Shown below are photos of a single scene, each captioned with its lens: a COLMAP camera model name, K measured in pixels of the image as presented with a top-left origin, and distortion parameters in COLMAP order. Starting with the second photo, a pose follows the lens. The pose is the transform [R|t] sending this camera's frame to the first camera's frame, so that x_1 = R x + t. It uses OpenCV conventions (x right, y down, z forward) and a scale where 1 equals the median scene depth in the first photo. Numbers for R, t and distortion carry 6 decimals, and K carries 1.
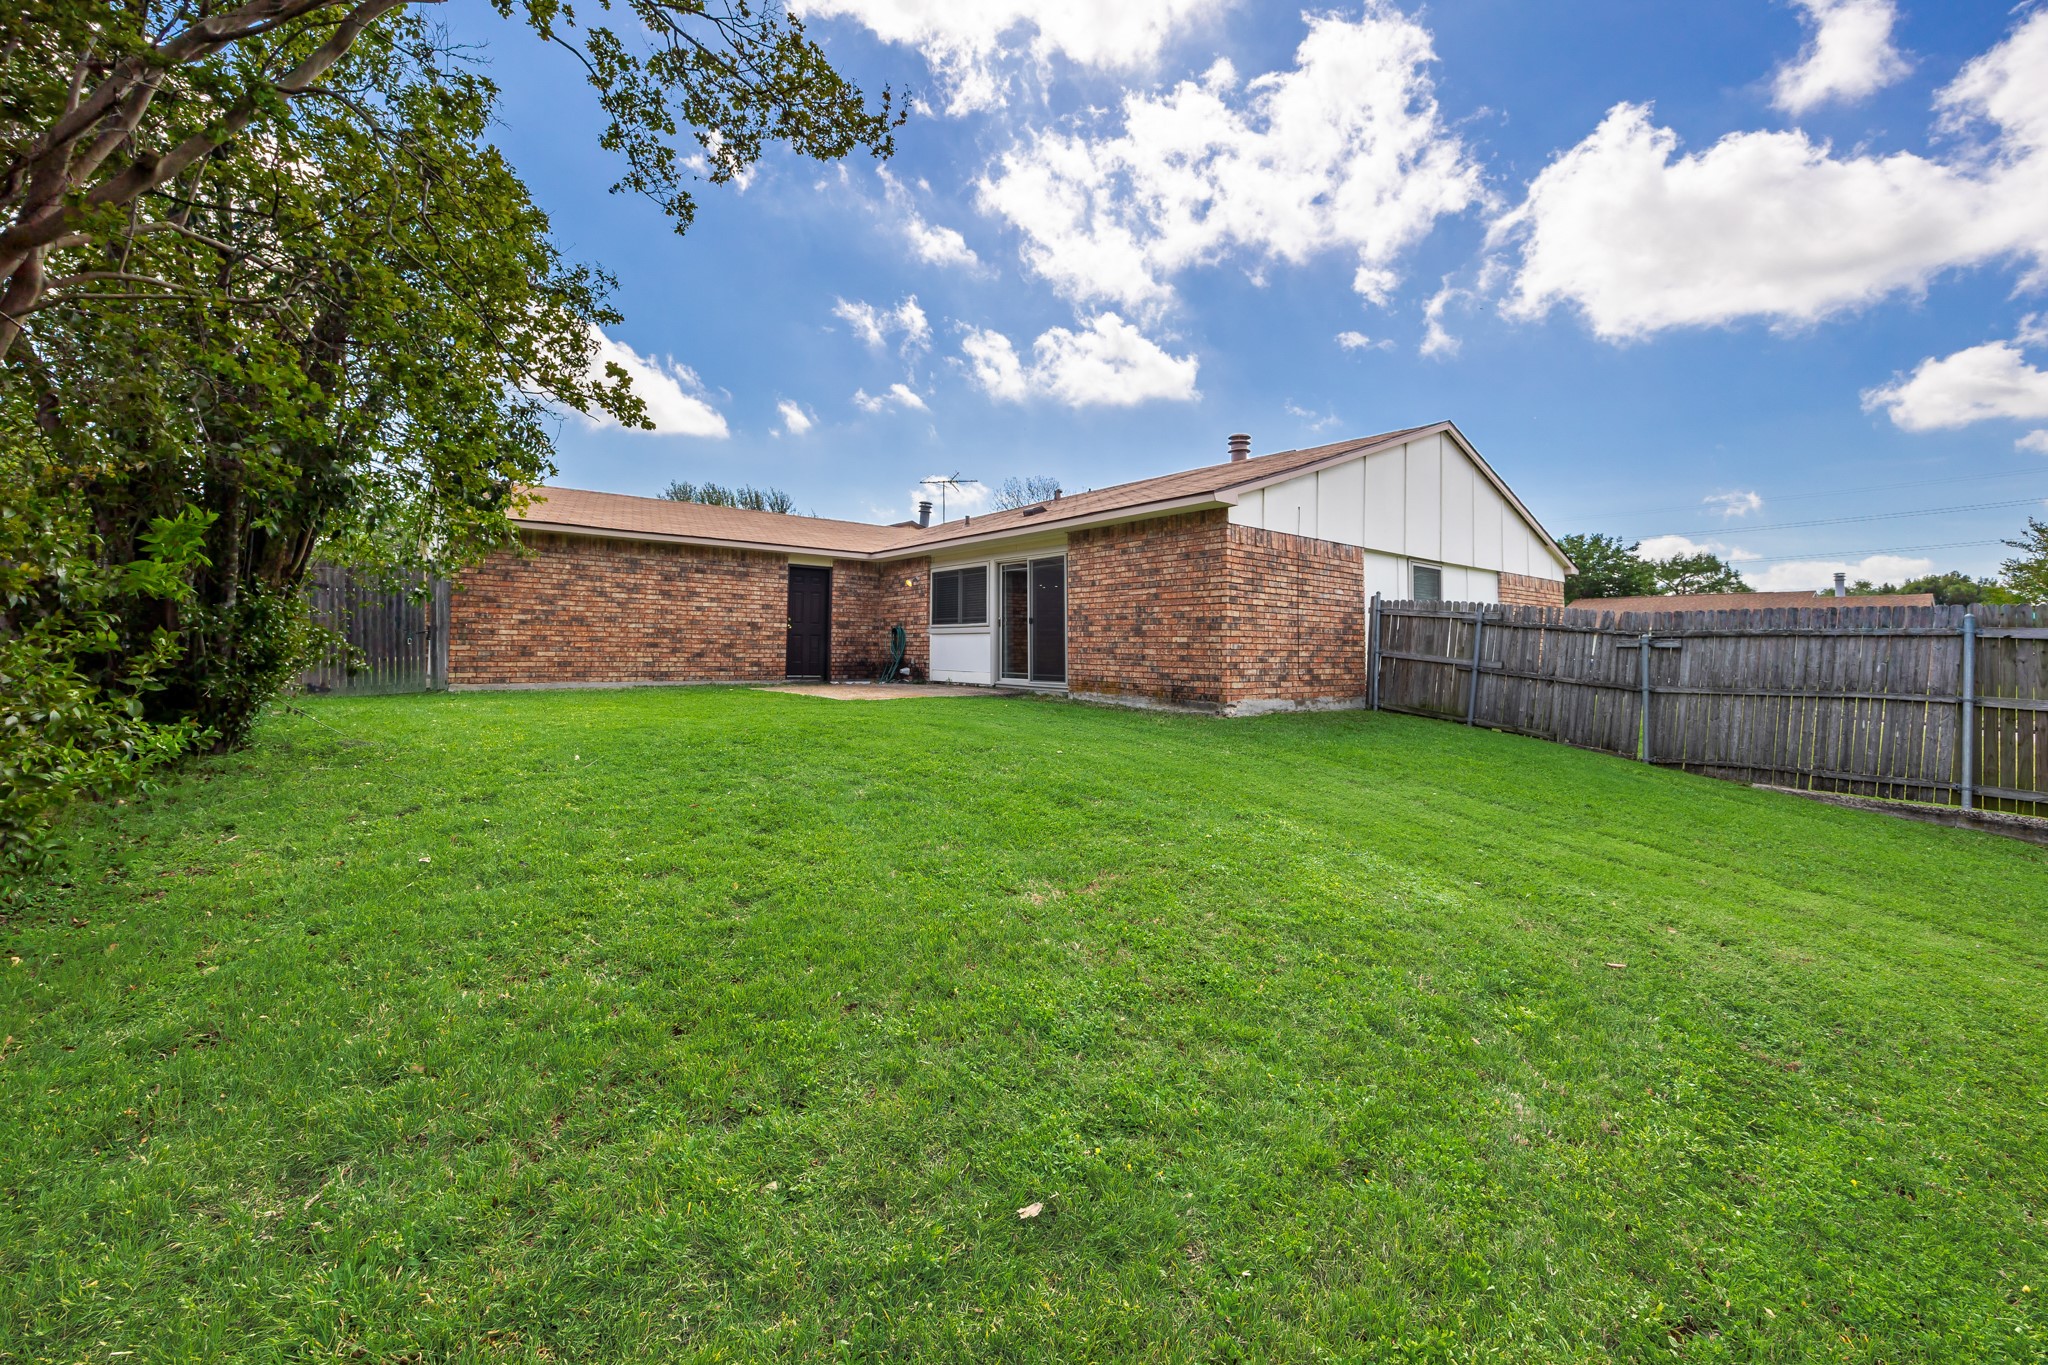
lens RADIAL K [[787.8, 0, 1024.1], [0, 787.8, 640.9], [0, 0, 1]] dist [-0.000981, -0.000156]
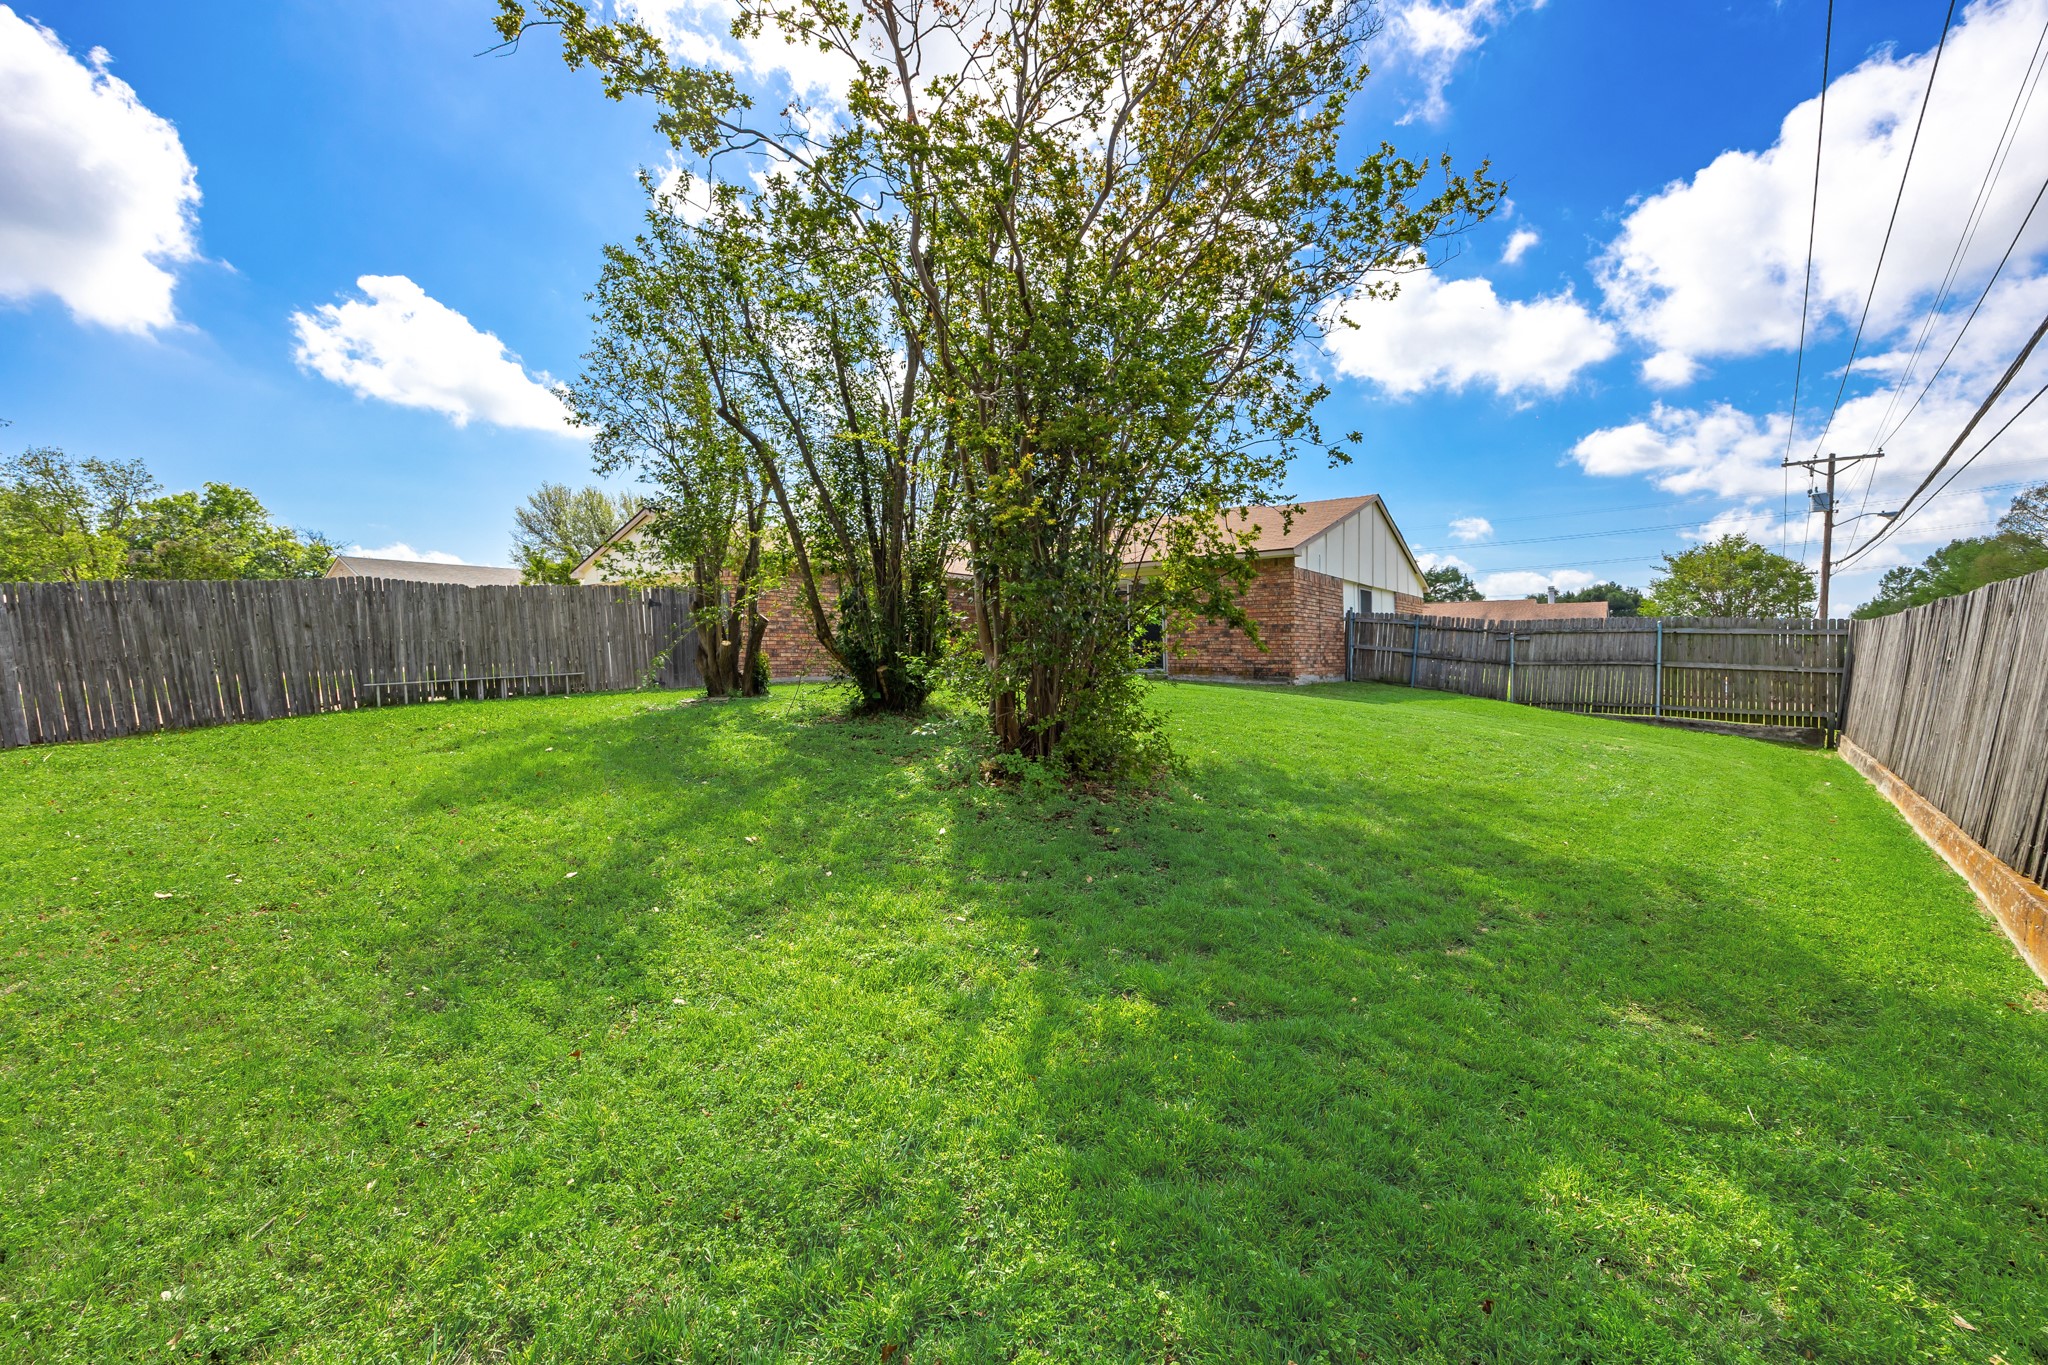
lens RADIAL K [[775.1, 0, 1029.2], [0, 775.1, 681.7], [0, 0, 1]] dist [-0.000904, -0.000203]
pose [[0.974064, -0.022937, 0.225106, -0.581490], [0.012053, 0.998696, 0.049605, 0.001960], [-0.225950, -0.045605, 0.973071, -0.405018]]
